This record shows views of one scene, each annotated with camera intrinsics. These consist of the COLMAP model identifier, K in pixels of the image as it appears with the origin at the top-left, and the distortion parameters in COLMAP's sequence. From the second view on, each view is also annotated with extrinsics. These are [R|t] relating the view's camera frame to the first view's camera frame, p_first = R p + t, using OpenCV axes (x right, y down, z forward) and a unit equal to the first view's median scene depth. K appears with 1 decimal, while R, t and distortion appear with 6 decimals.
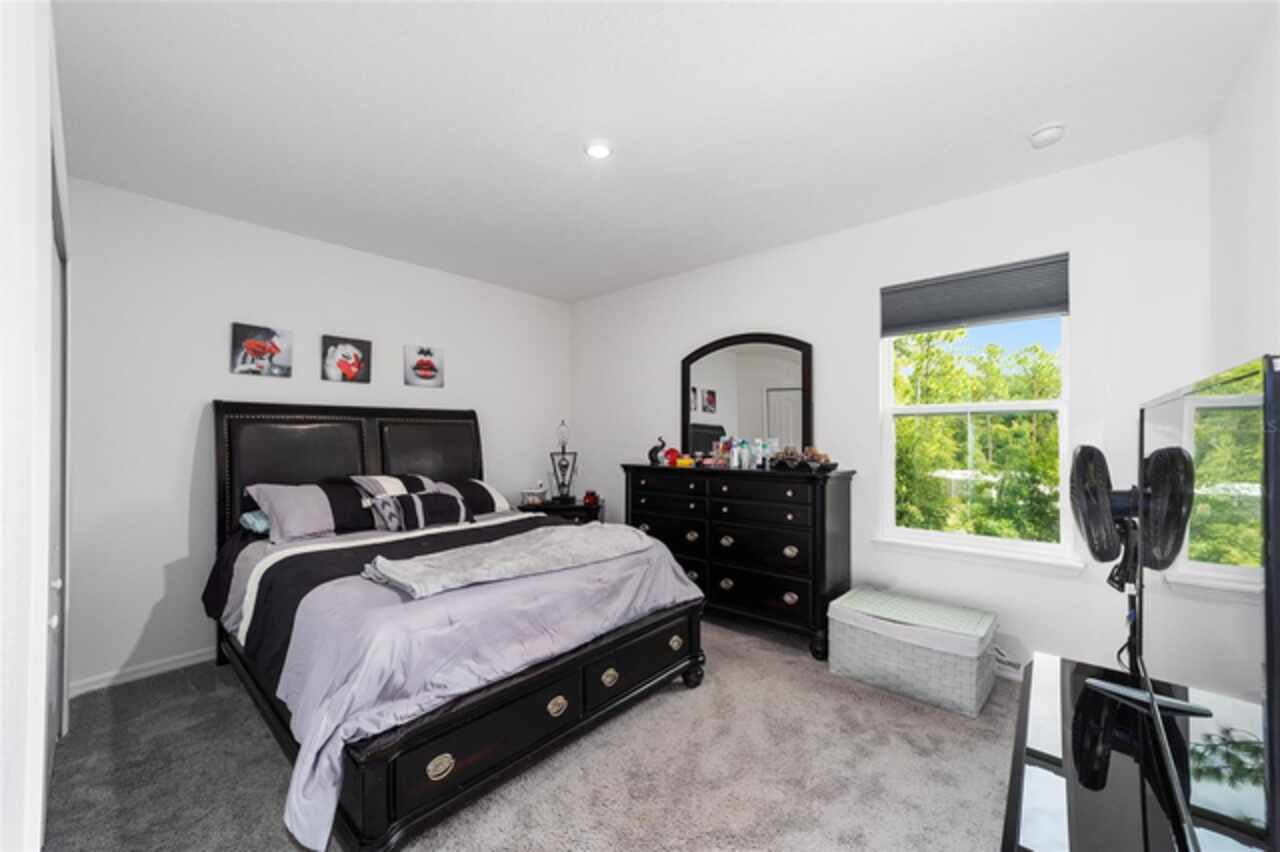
lens RADIAL K [[495.7, 0, 636.1], [0, 495.7, 430.7], [0, 0, 1]] dist [-0.012025, -0.000059]
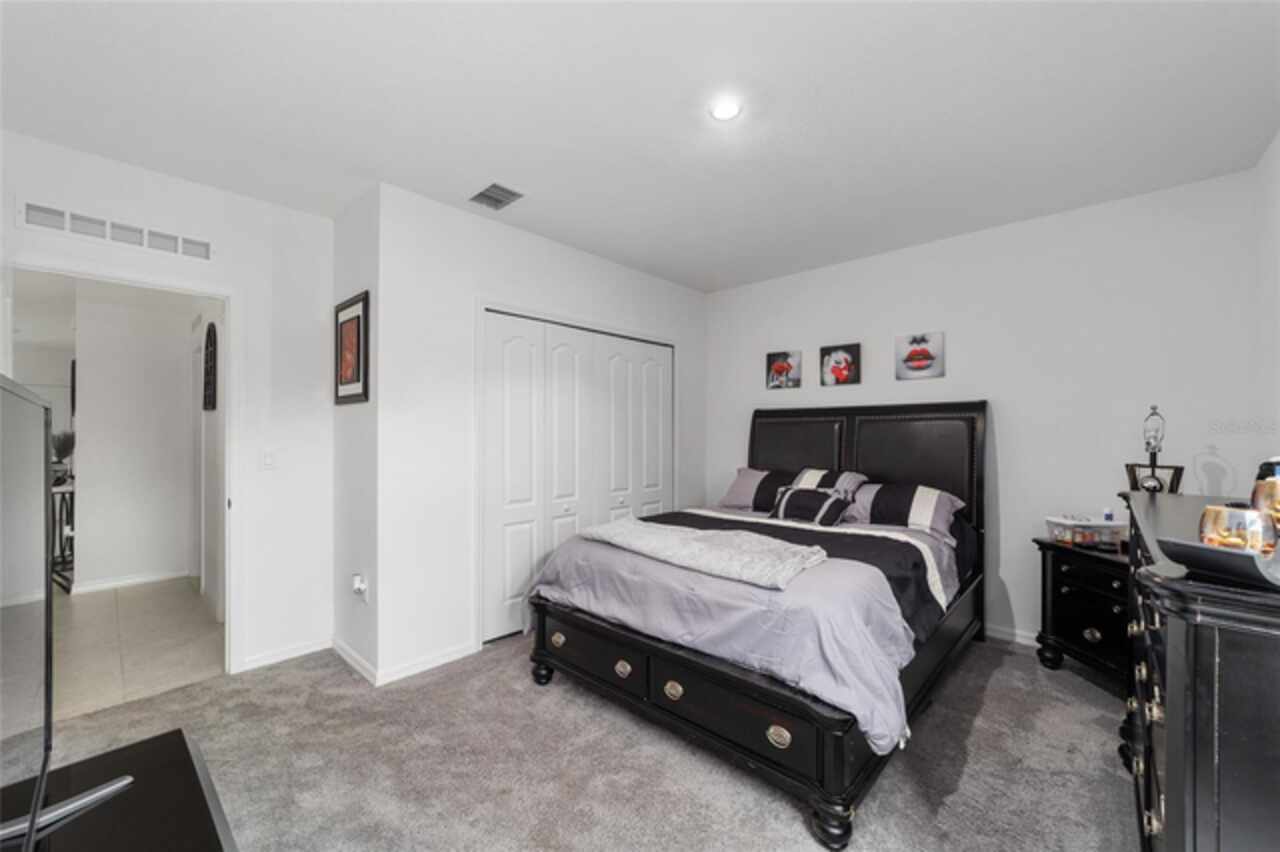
lens RADIAL K [[495.7, 0, 637.4], [0, 495.7, 431.0], [0, 0, 1]] dist [-0.012025, -0.000059]
pose [[-0.021921, 0.001298, -0.999759, 0.553582], [0.013218, 0.999912, 0.001009, -0.002450], [0.999672, -0.013192, -0.021936, 0.585356]]
